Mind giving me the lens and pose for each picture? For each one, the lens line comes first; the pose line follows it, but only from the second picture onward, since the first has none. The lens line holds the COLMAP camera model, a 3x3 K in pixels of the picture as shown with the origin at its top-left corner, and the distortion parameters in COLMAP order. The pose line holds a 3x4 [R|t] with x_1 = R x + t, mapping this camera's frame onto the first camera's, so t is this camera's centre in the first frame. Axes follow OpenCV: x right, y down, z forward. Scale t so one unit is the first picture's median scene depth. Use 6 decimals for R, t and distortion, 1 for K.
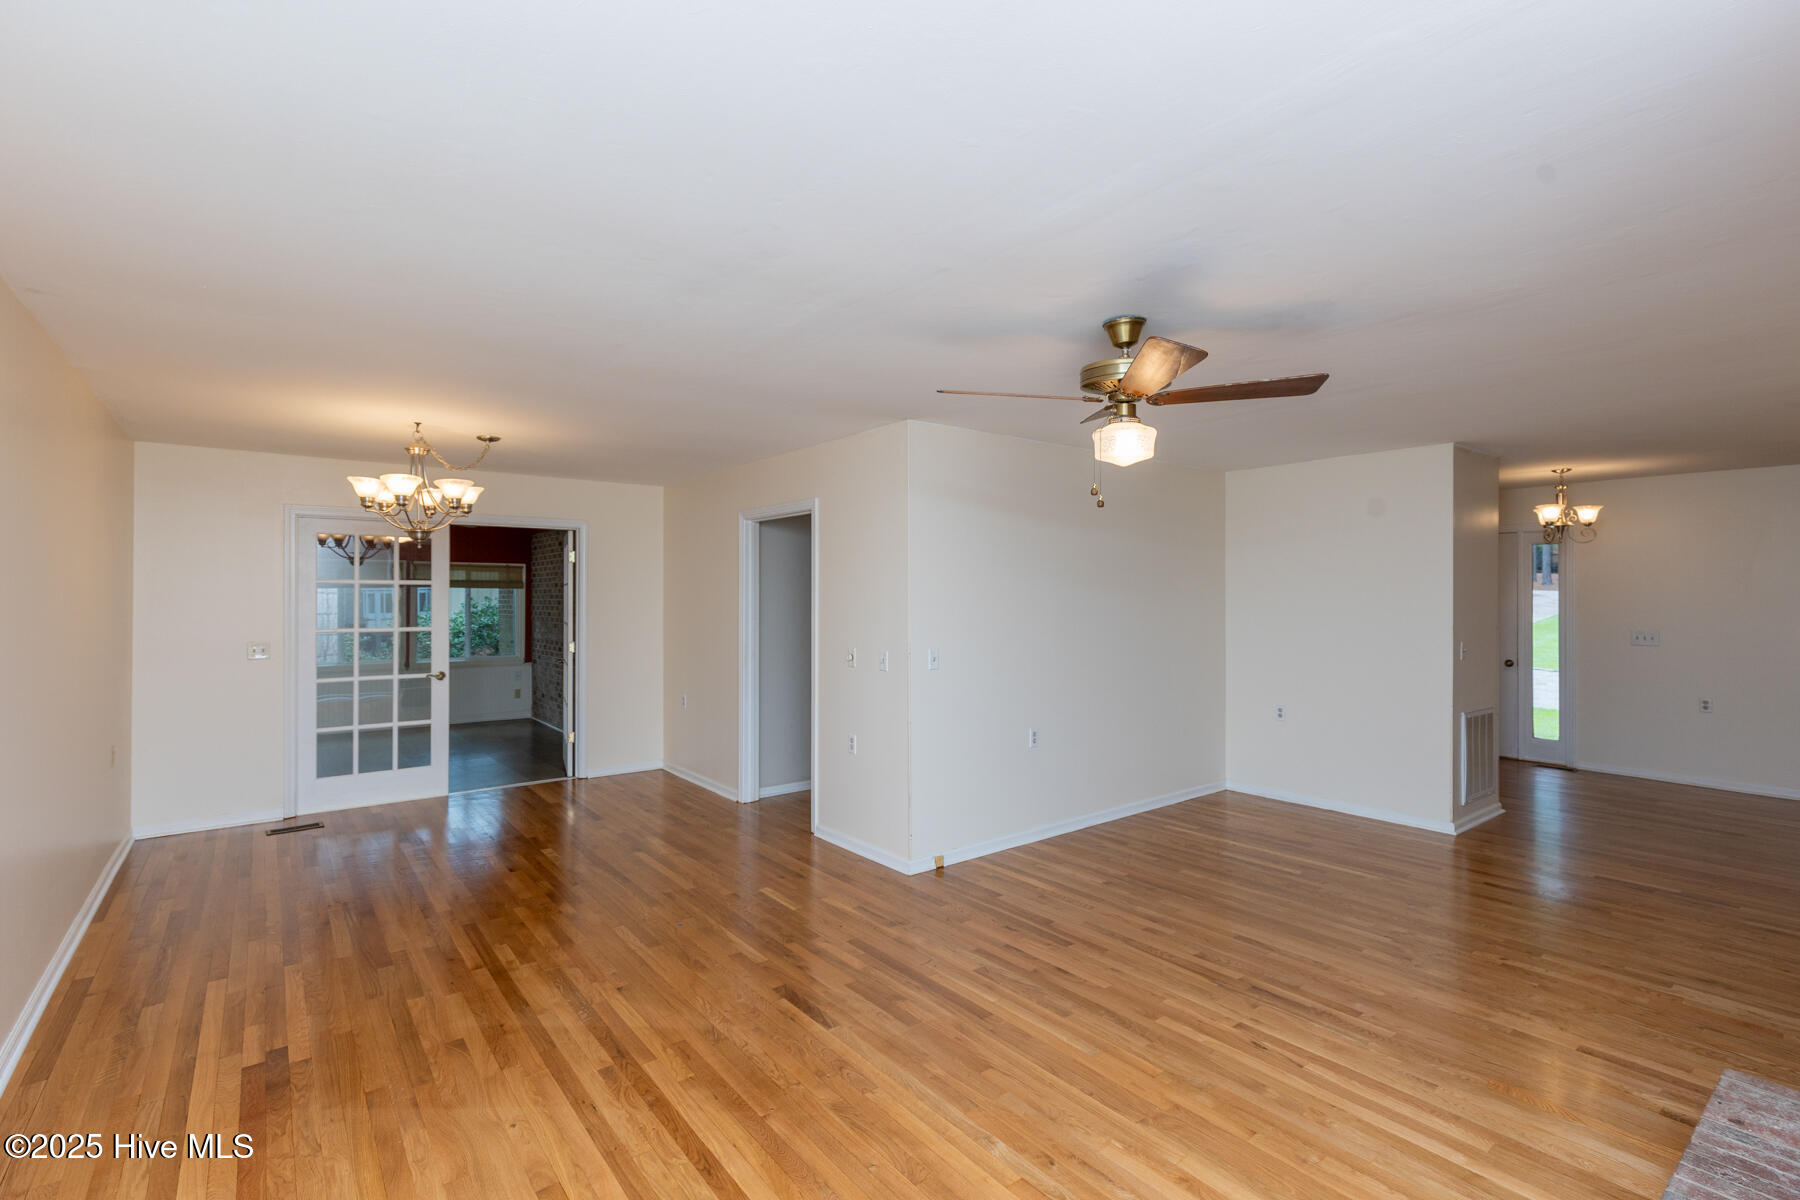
lens RADIAL K [[817.5, 0, 907.7], [0, 817.5, 595.6], [0, 0, 1]] dist [0.008691, -0.000998]
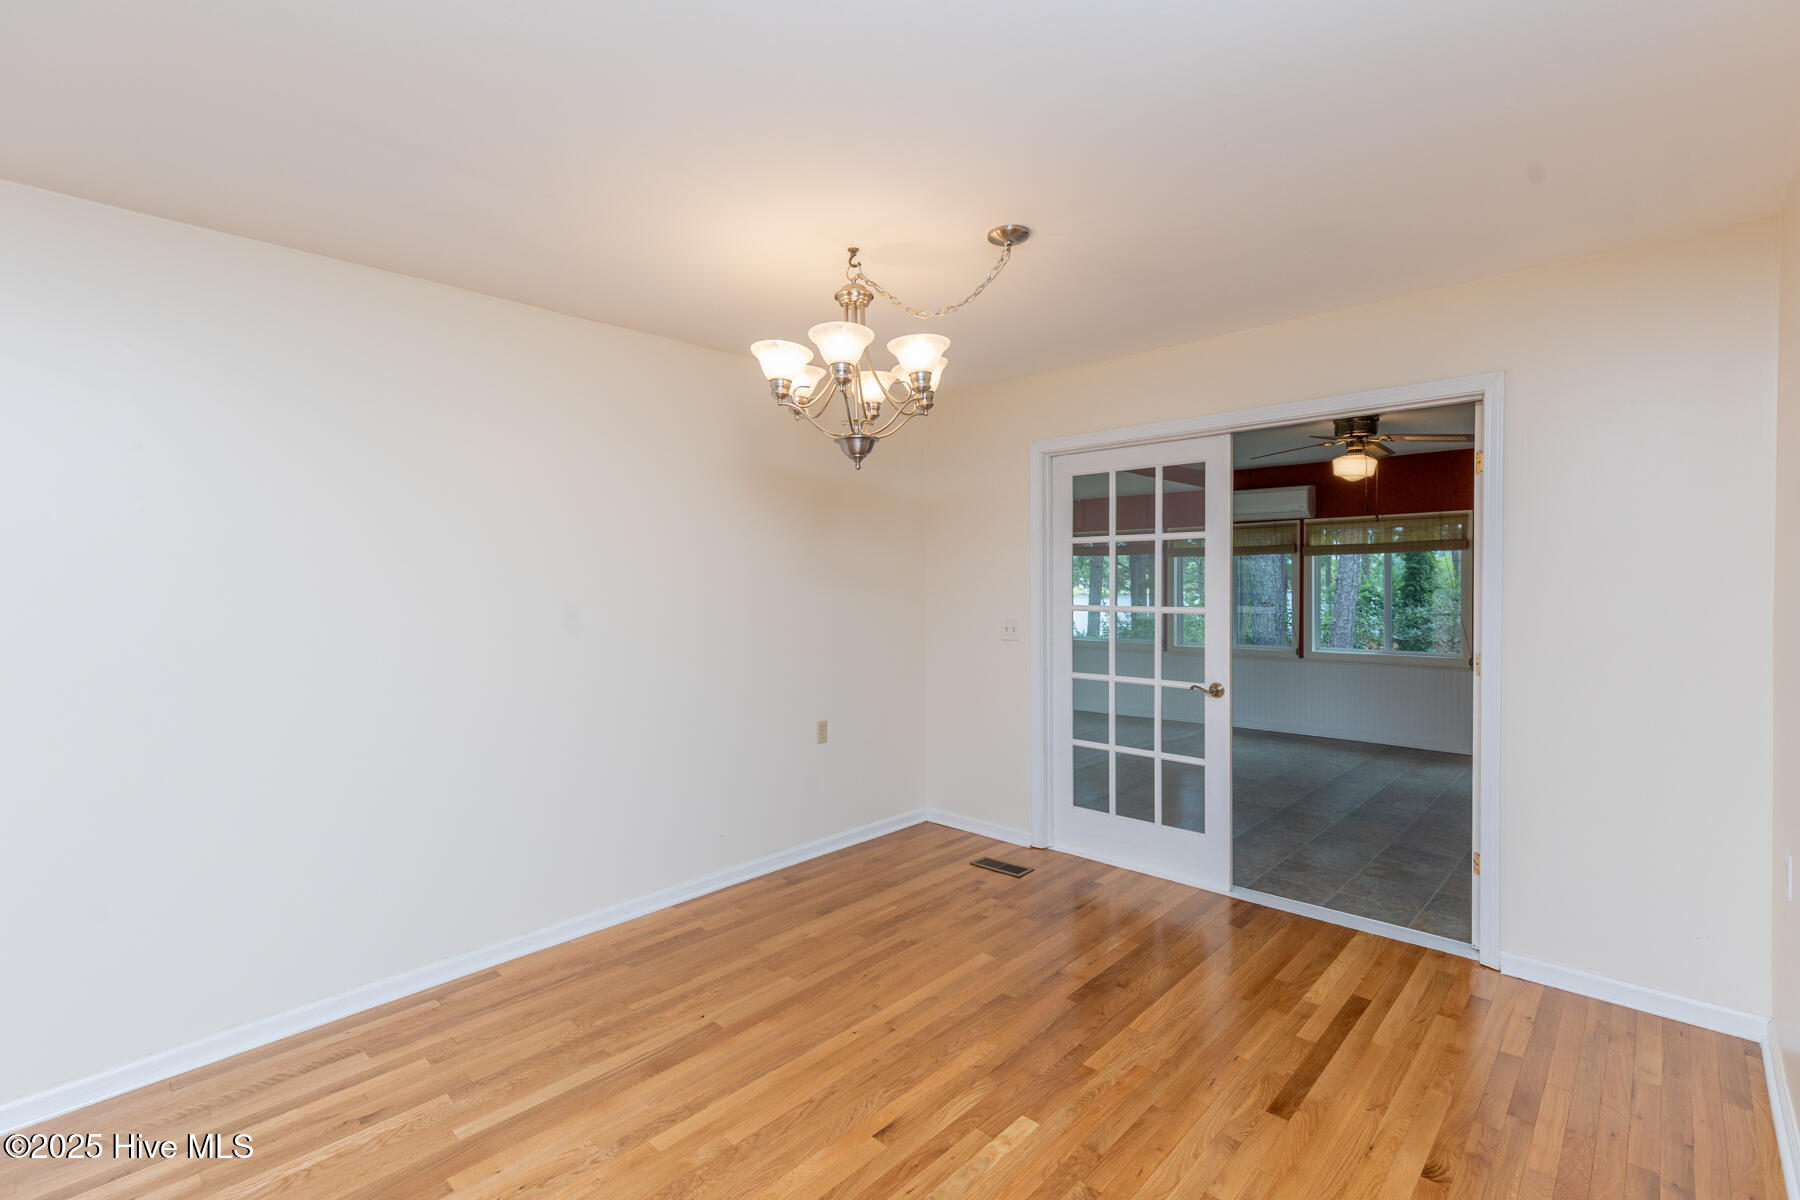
lens RADIAL K [[817.5, 0, 898.7], [0, 817.5, 586.3], [0, 0, 1]] dist [0.008691, -0.000998]
pose [[0.159857, 0.007870, -0.987109, -0.023494], [0.005762, 0.999944, 0.008906, 0.020919], [0.987123, -0.007112, 0.159803, 0.948019]]
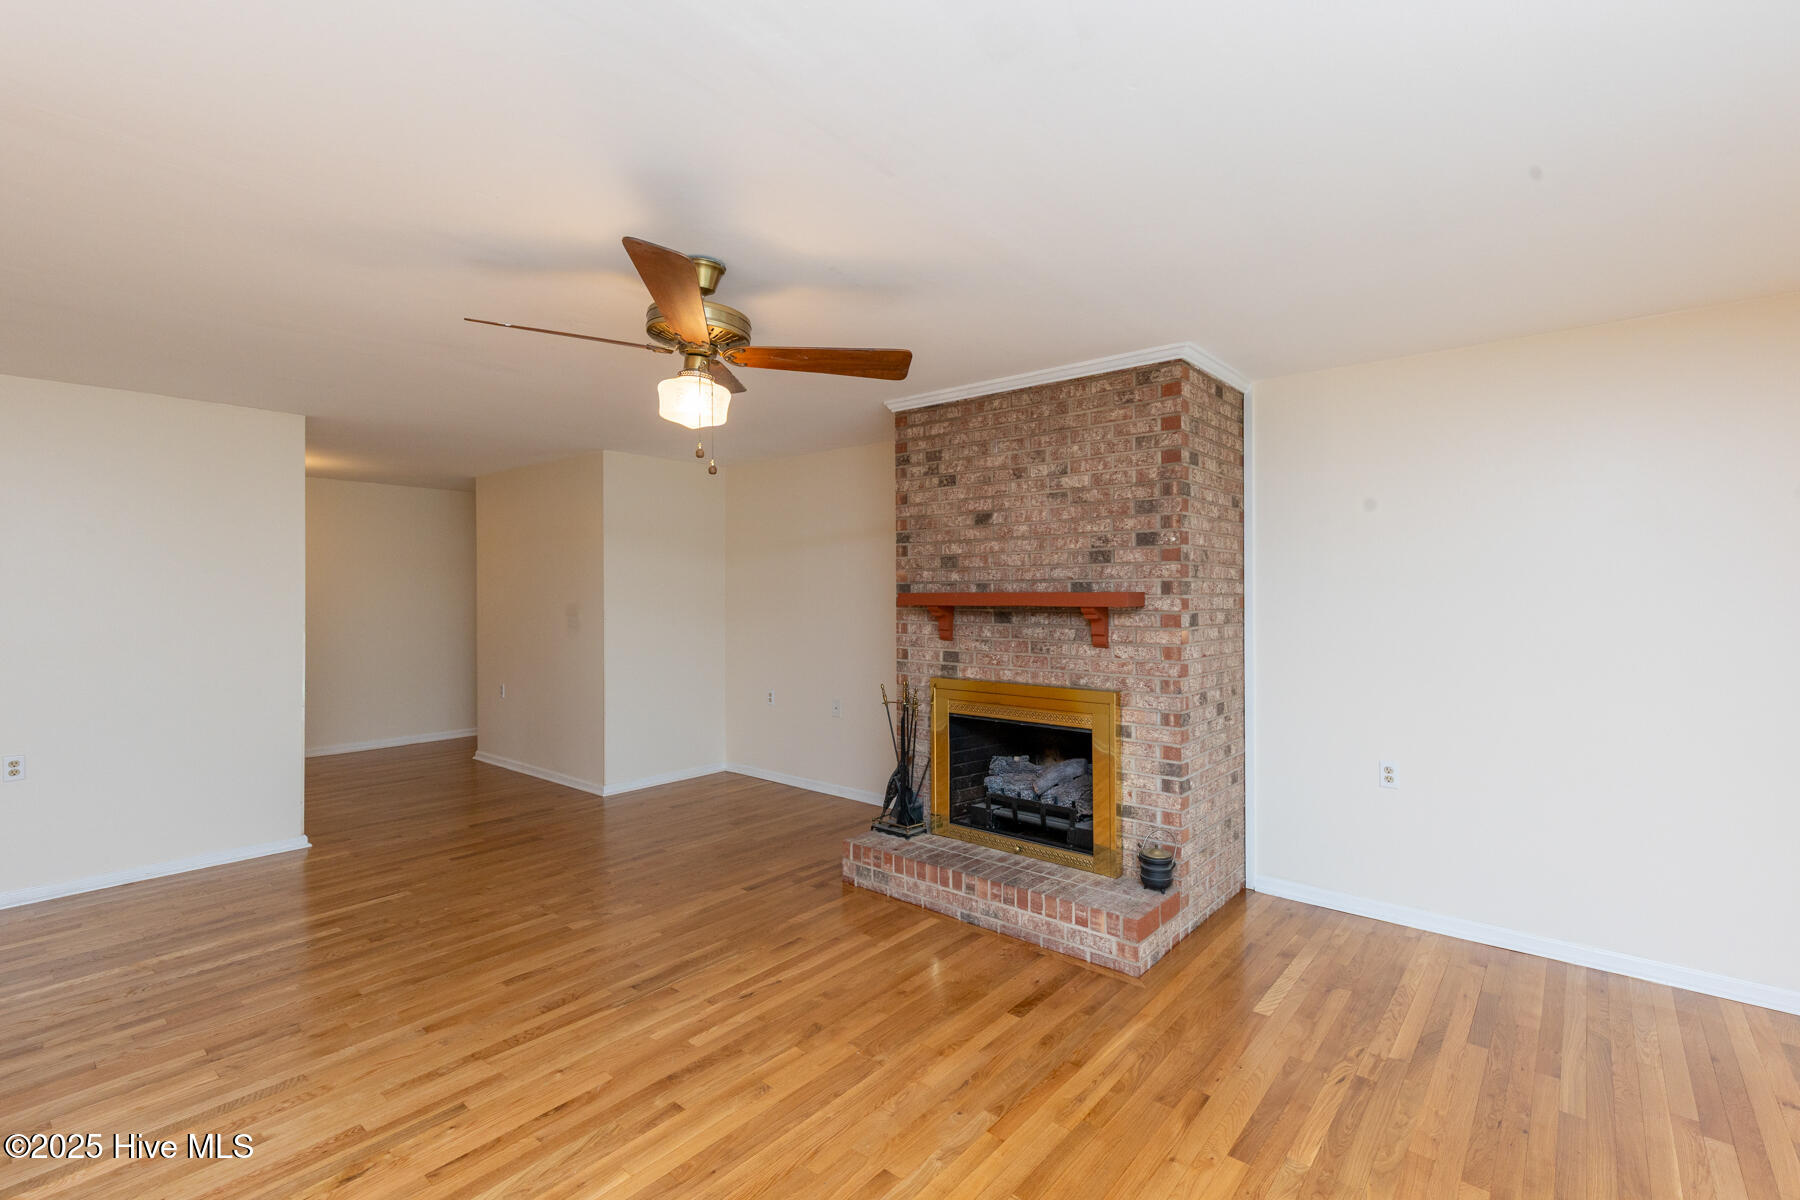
lens RADIAL K [[817.5, 0, 904.8], [0, 817.5, 588.9], [0, 0, 1]] dist [0.008691, -0.000998]
pose [[-0.204634, 0.005153, 0.978825, -0.409046], [0.000190, 0.999986, -0.005225, 0.013824], [-0.978839, -0.000883, -0.204632, 0.626307]]
